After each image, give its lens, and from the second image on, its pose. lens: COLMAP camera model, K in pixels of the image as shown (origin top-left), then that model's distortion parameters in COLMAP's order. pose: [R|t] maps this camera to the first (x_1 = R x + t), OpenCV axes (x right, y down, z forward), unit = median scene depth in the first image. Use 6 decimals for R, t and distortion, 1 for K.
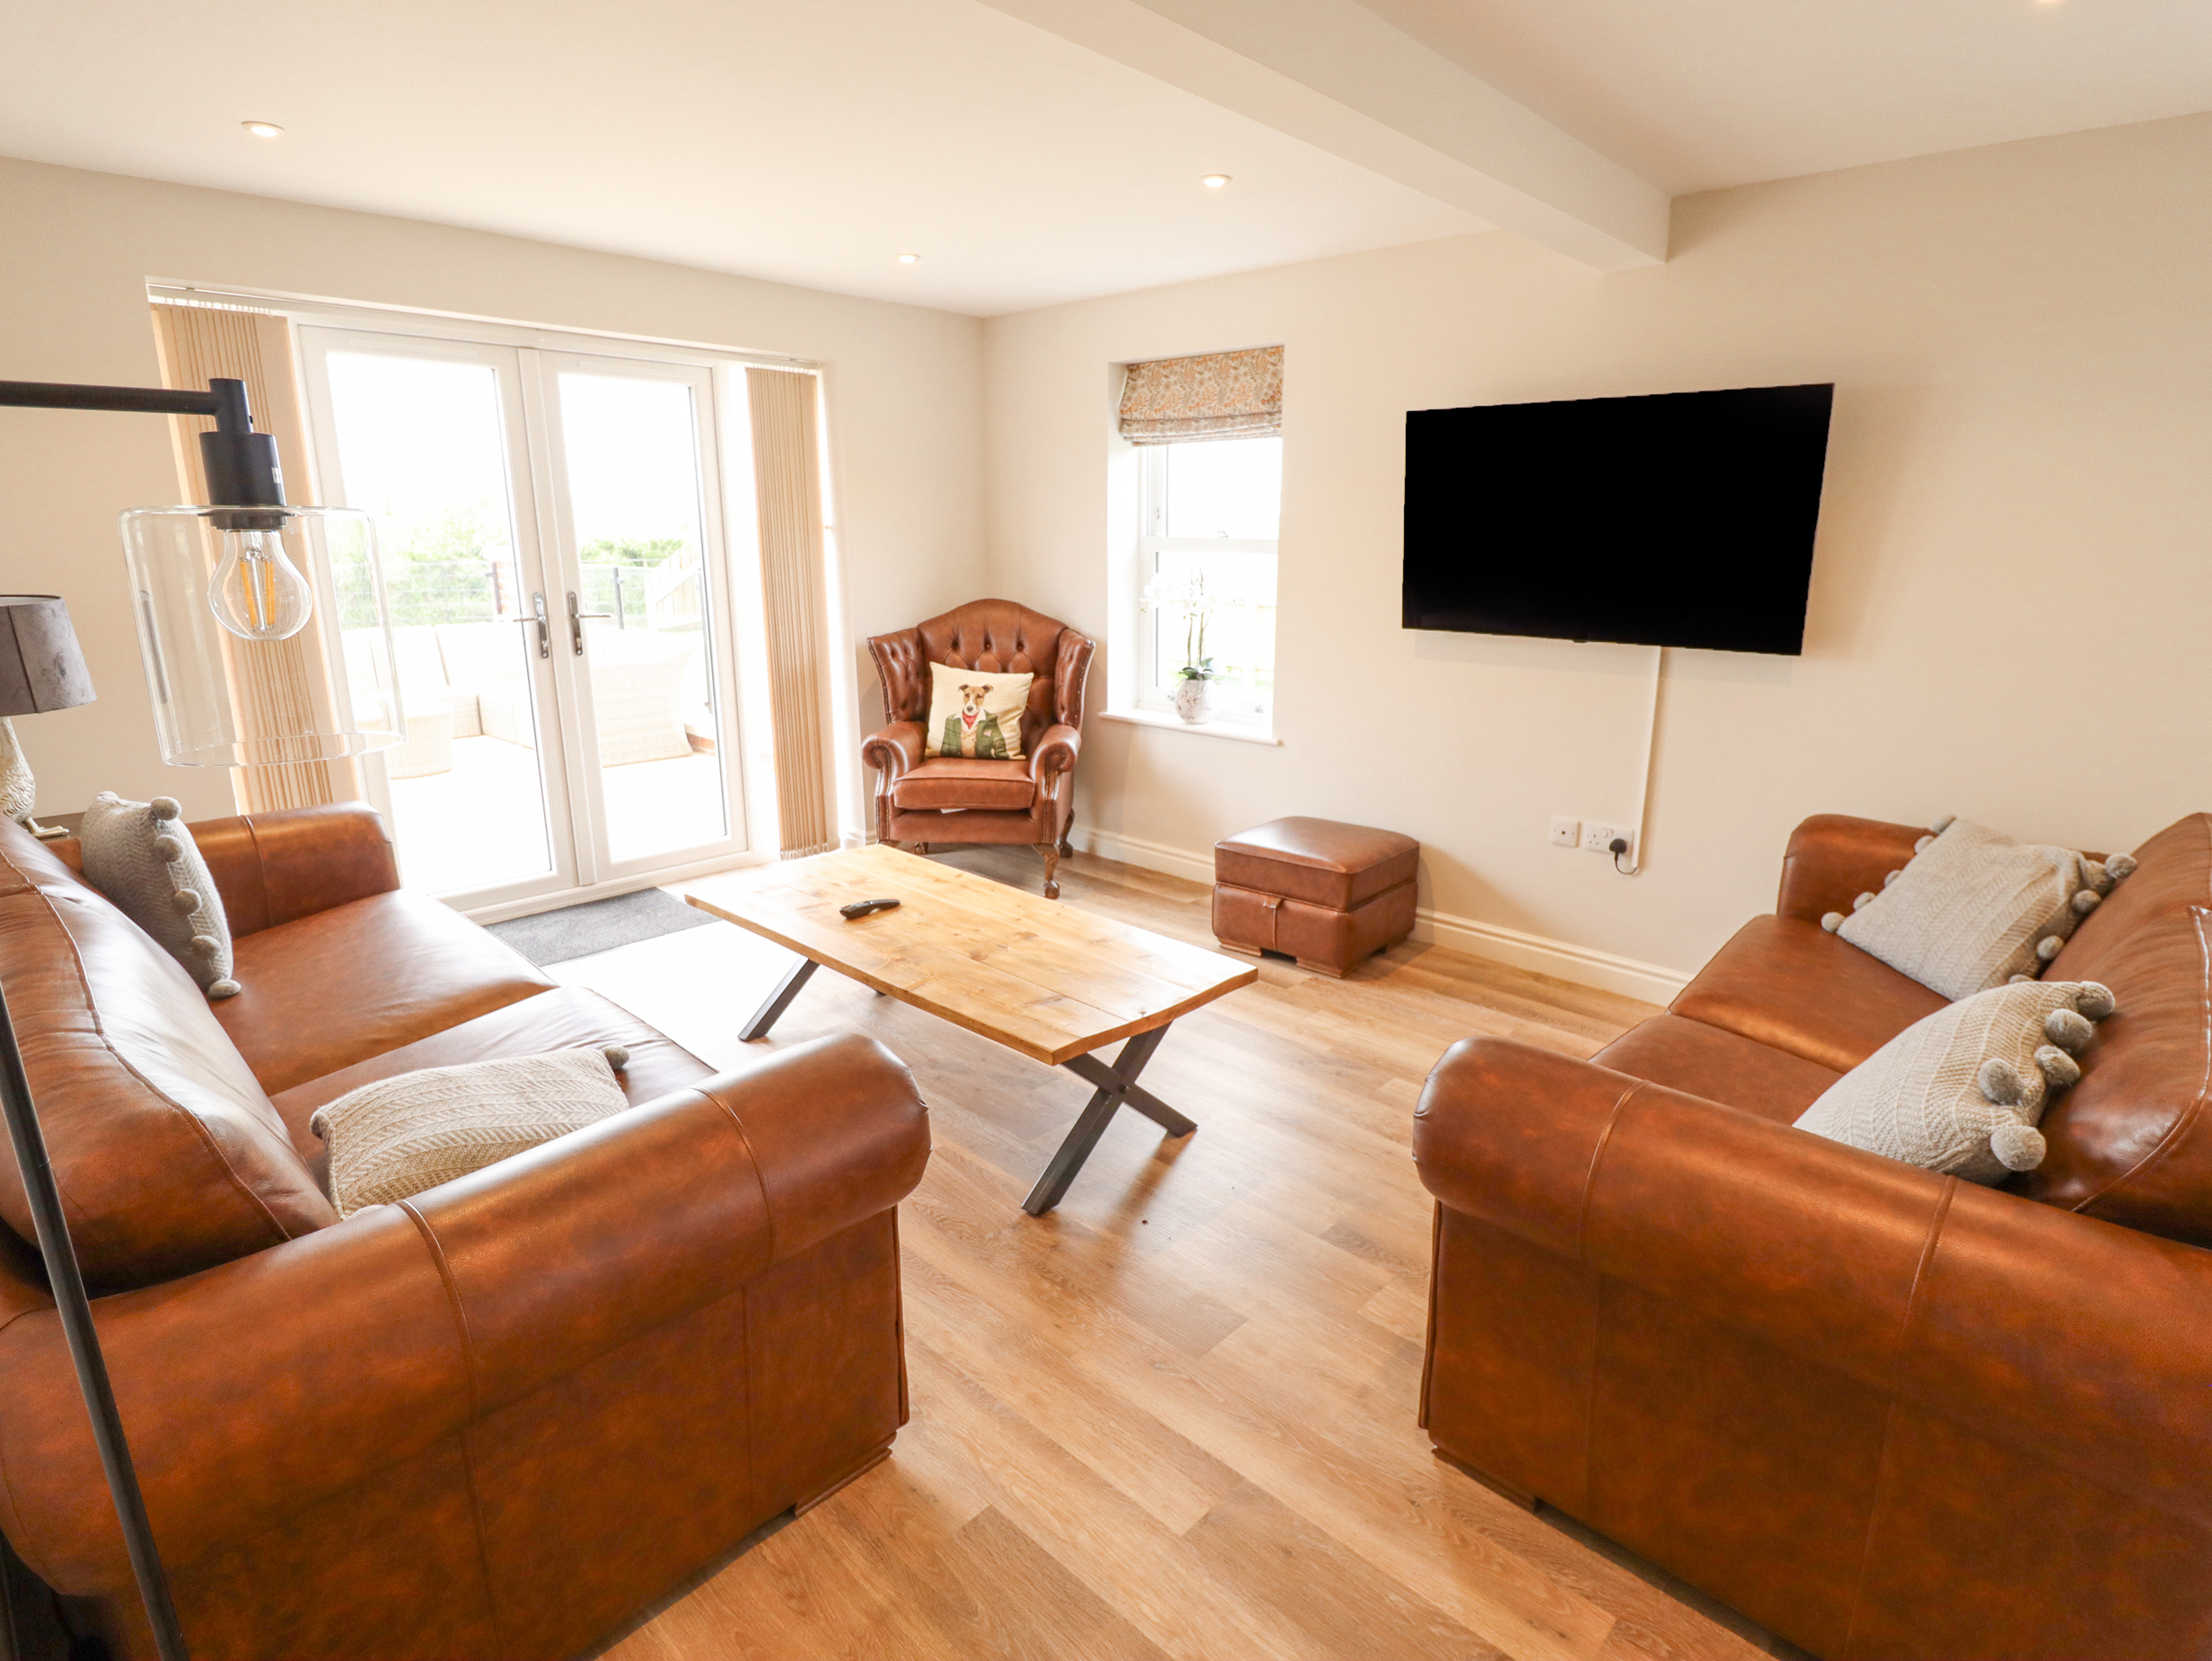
lens RADIAL K [[1168.6, 0, 1140.7], [0, 1168.6, 821.3], [0, 0, 1]] dist [0.002403, -0.012319]
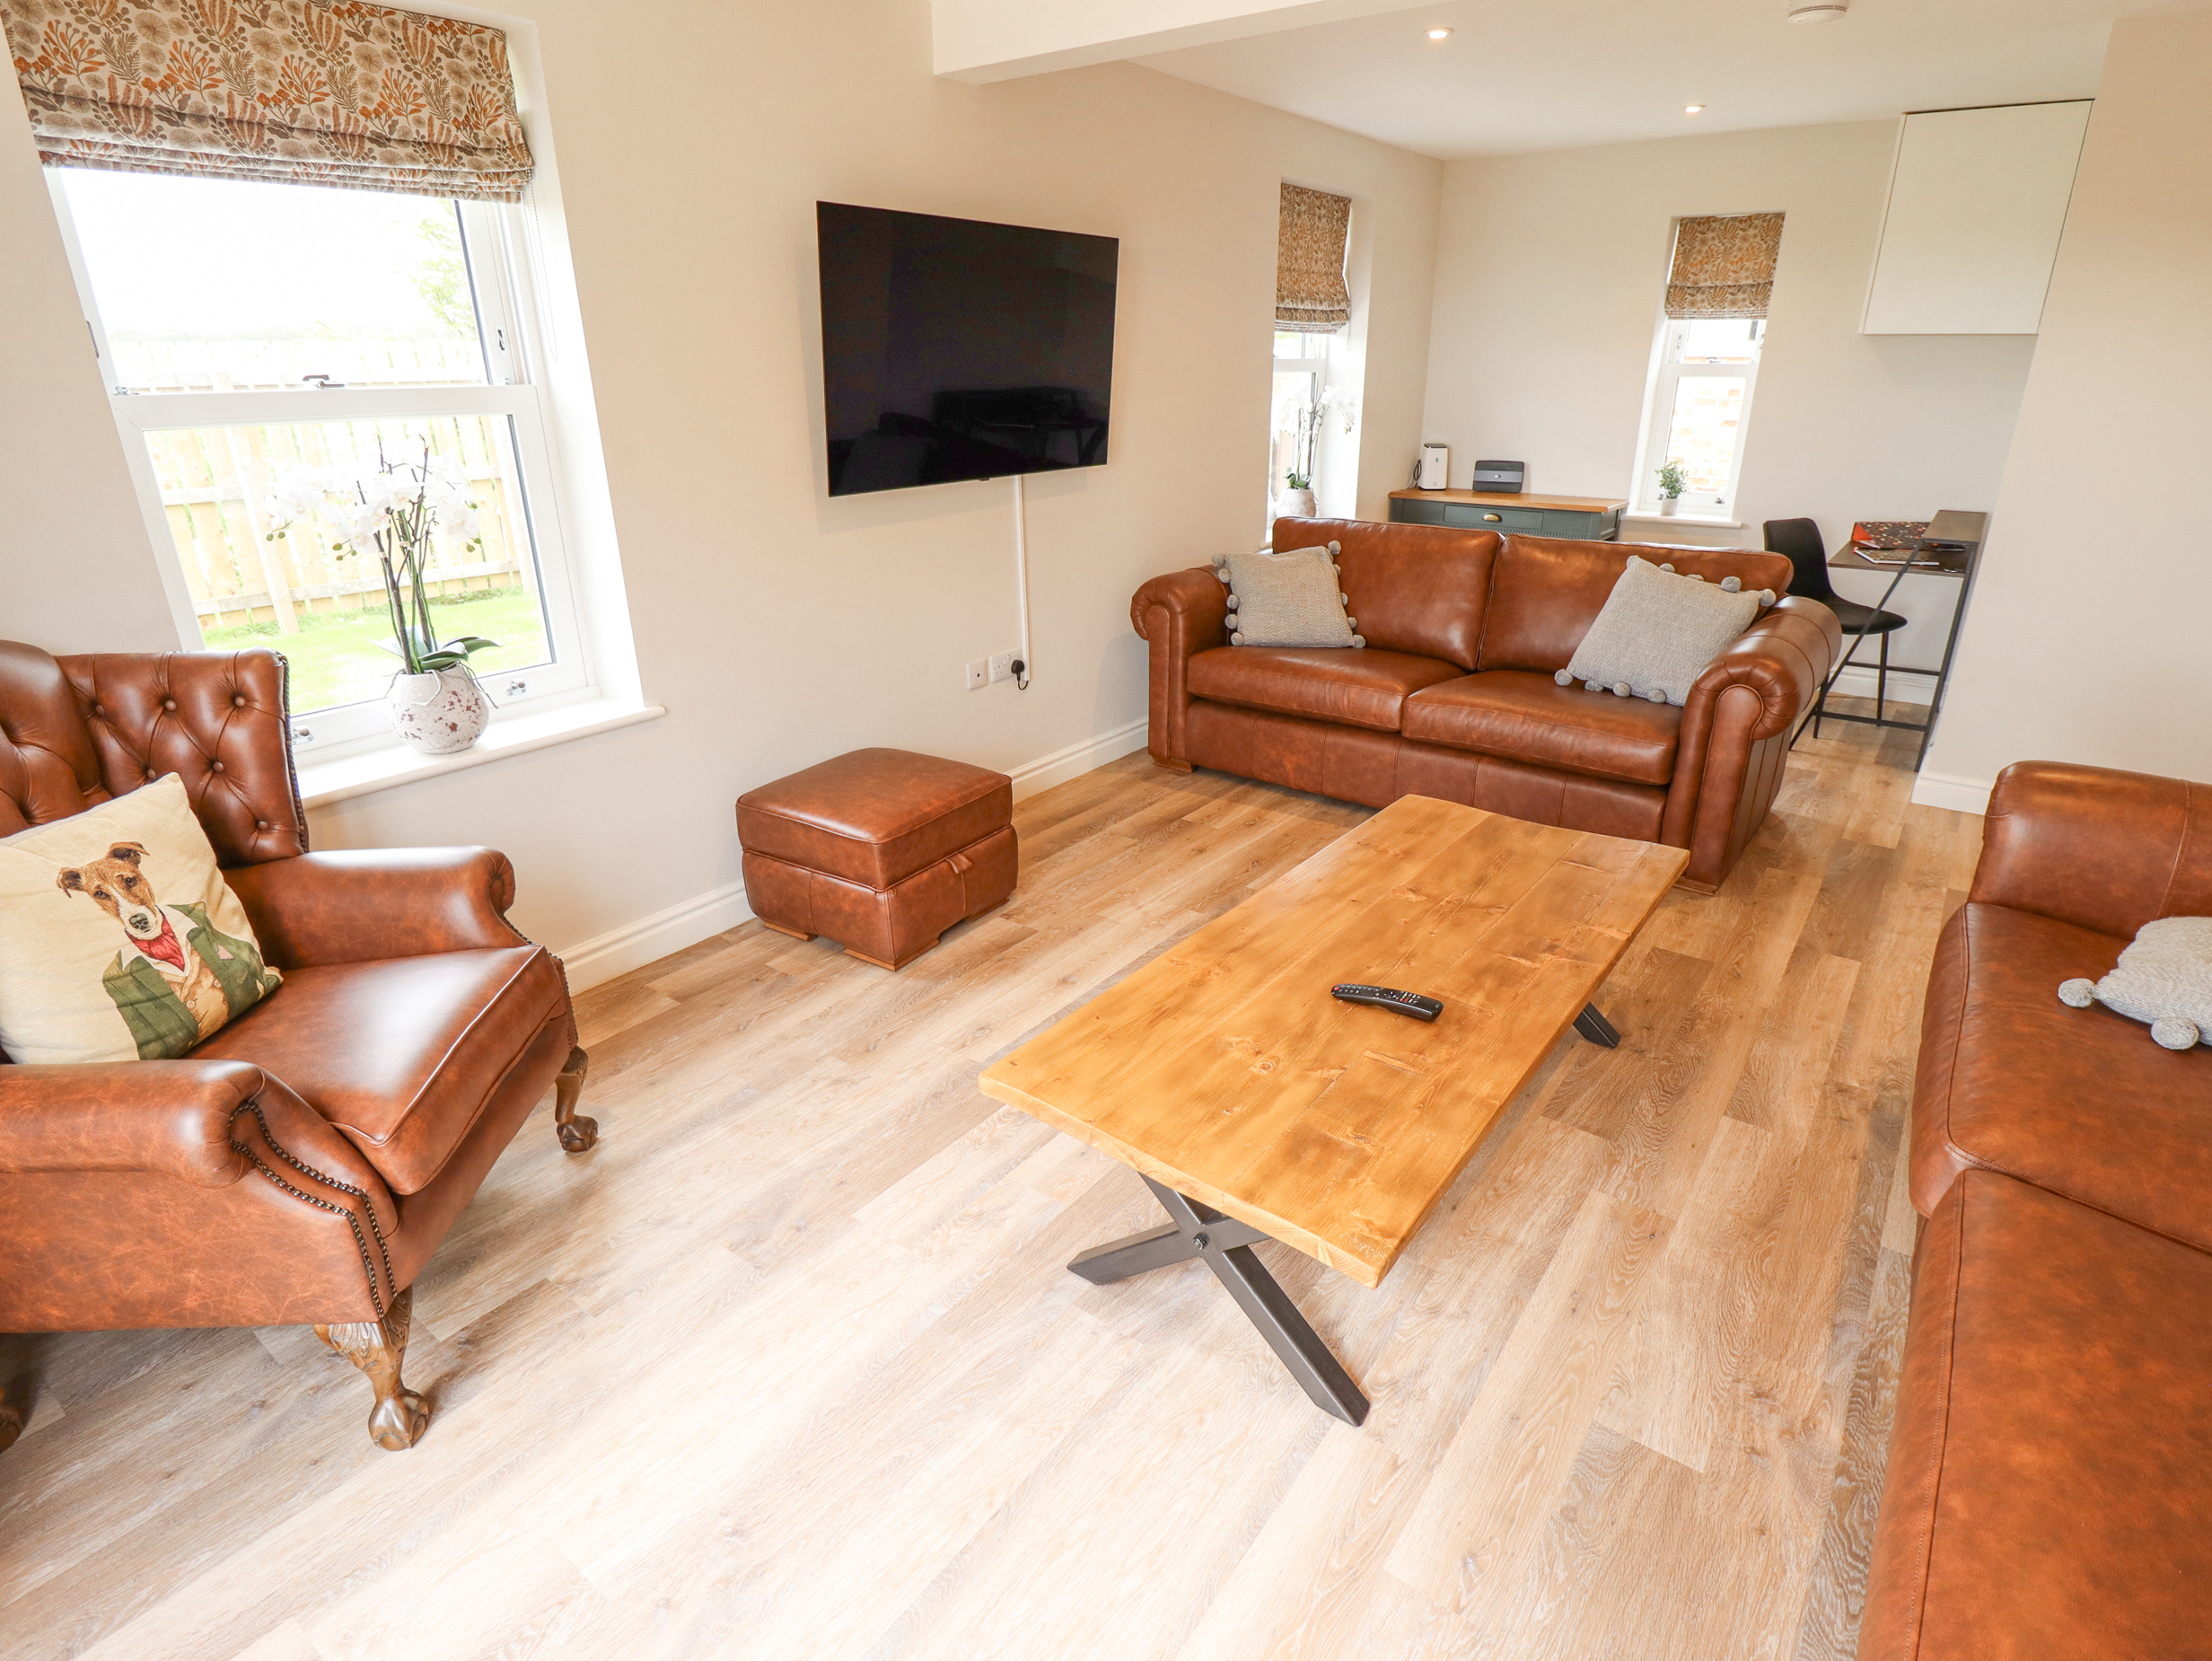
lens RADIAL K [[1153.4, 0, 1128.9], [0, 1153.4, 820.0], [0, 0, 1]] dist [0.000491, -0.014389]
pose [[-0.107719, -0.375157, 0.920681, -0.527870], [0.244980, 0.887497, 0.390298, -0.202394], [-0.963525, 0.267591, -0.003694, 0.781163]]
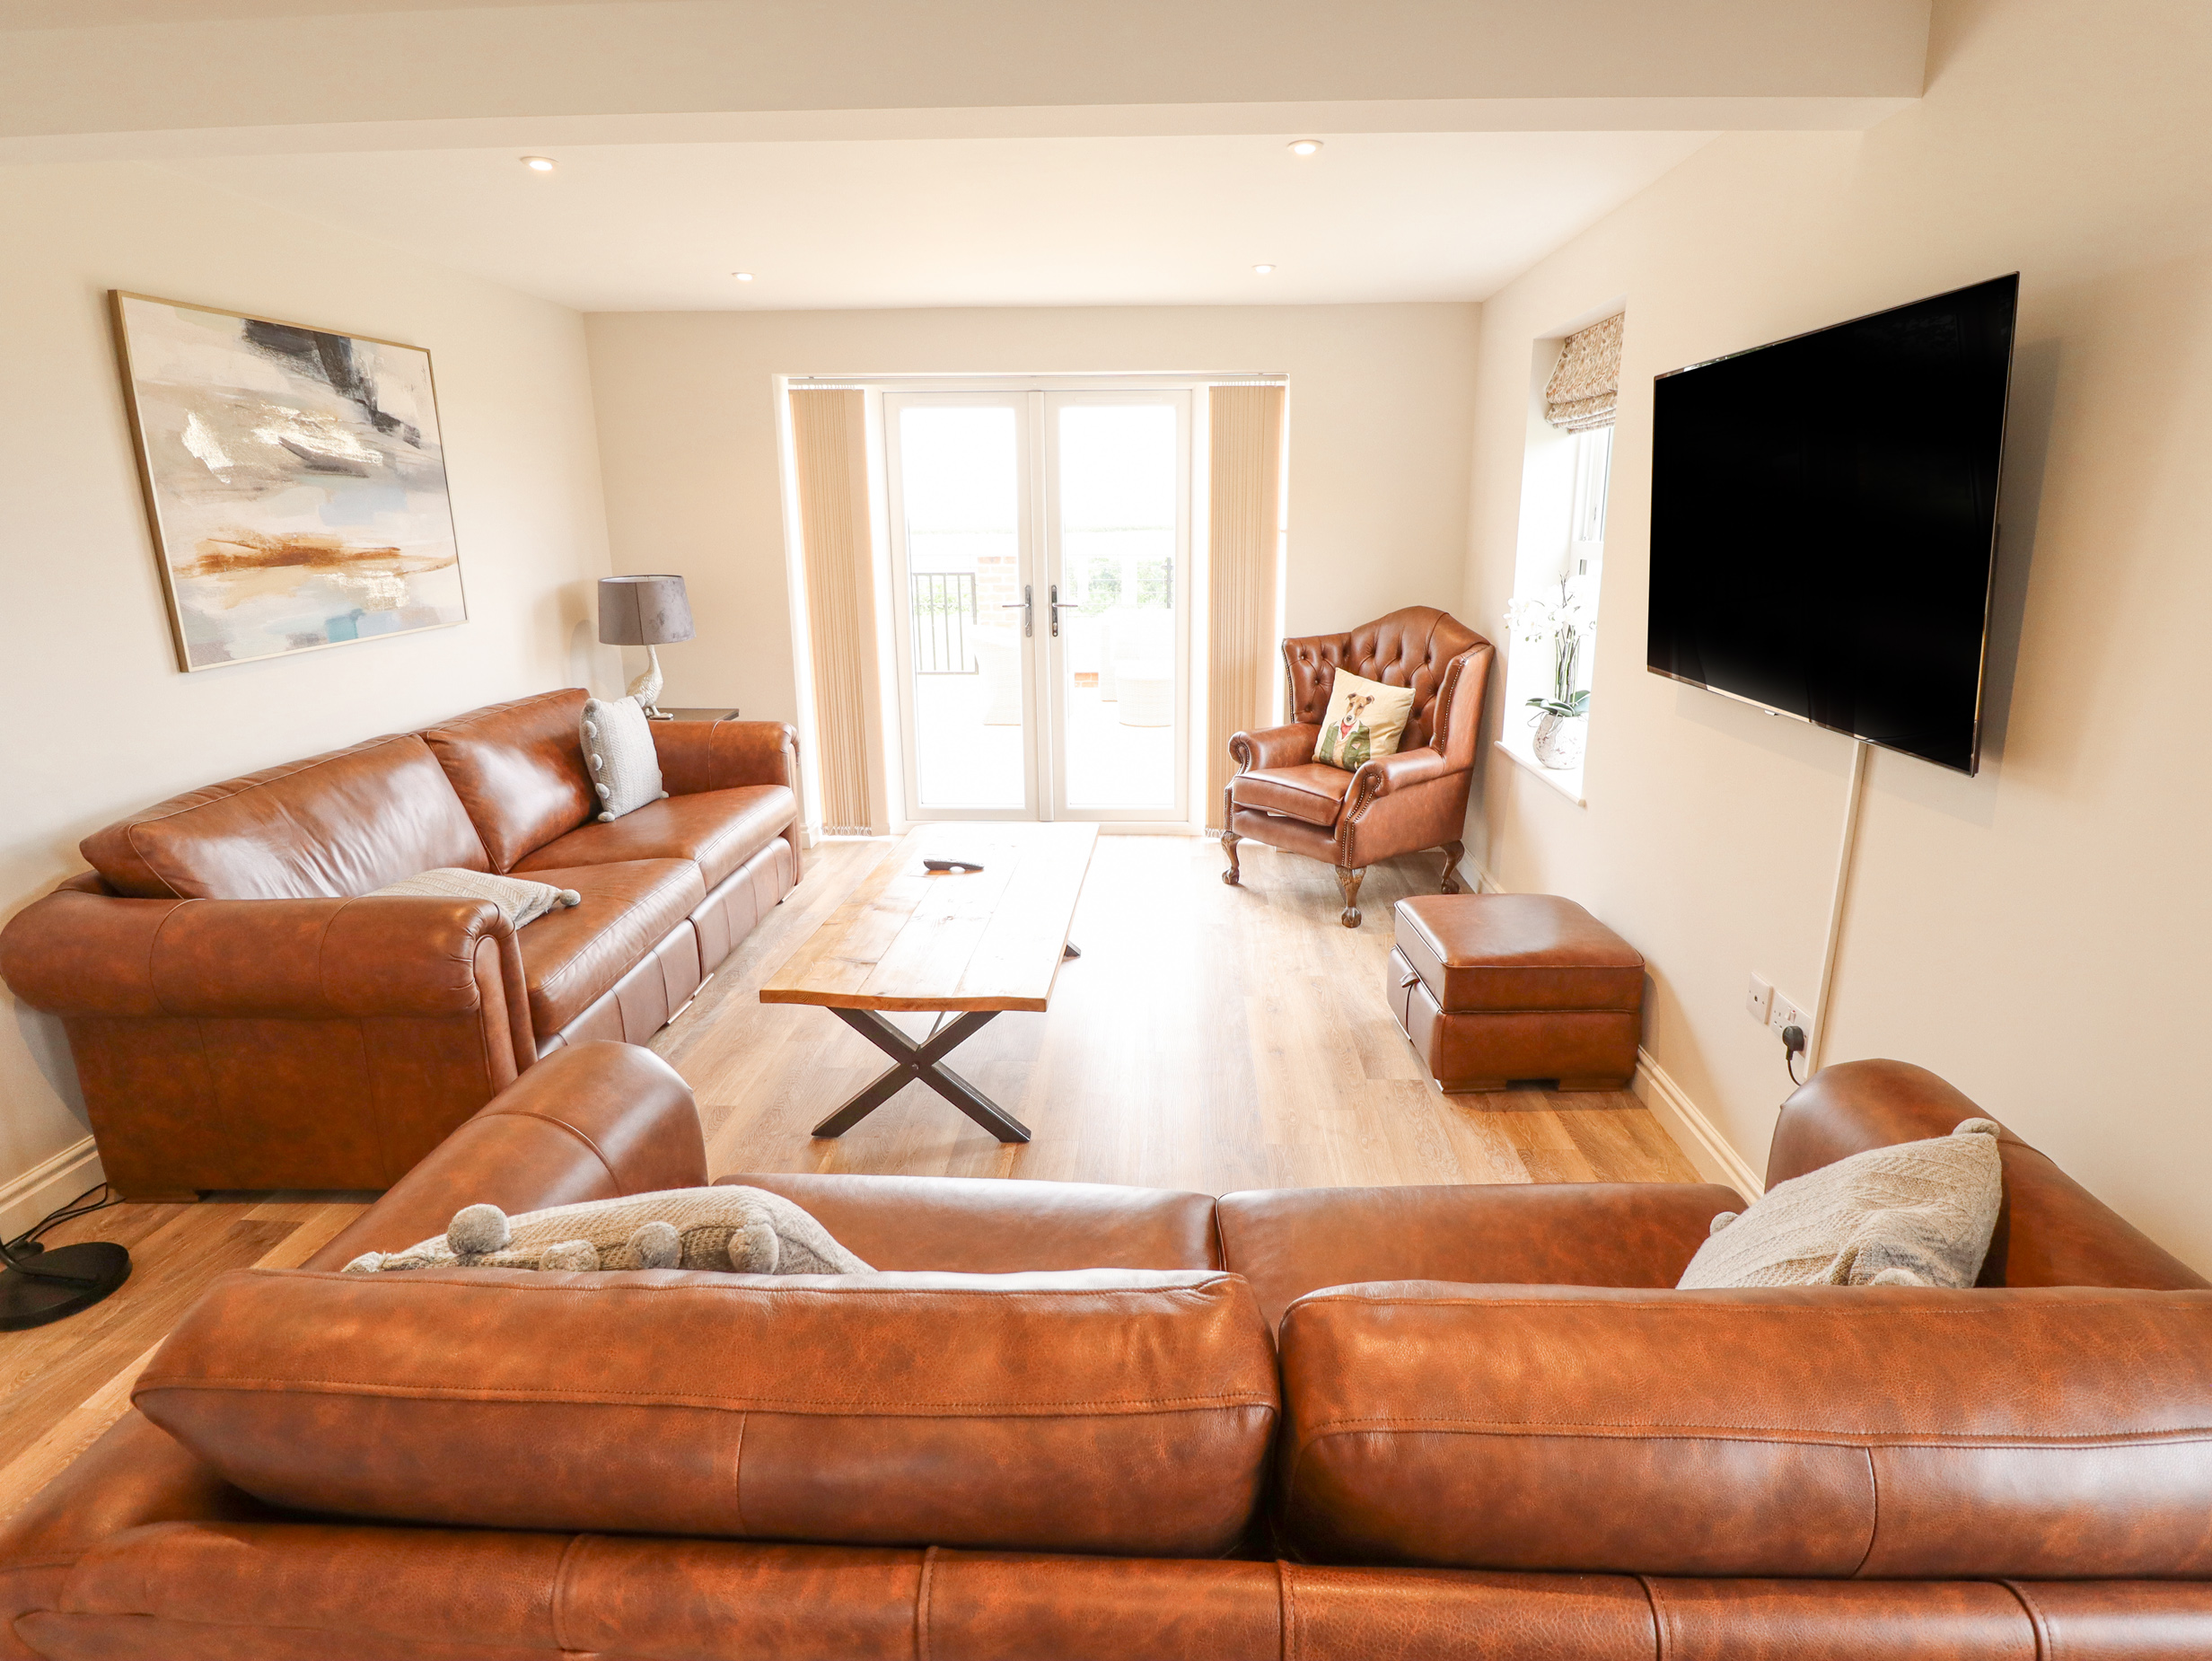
lens RADIAL K [[1168.6, 0, 1140.7], [0, 1168.6, 821.3], [0, 0, 1]] dist [0.002403, -0.012319]
pose [[0.650704, 0.181048, -0.737432, 0.519118], [-0.176304, 0.980642, 0.085190, -0.071149], [0.738581, 0.074579, 0.670027, 0.251973]]
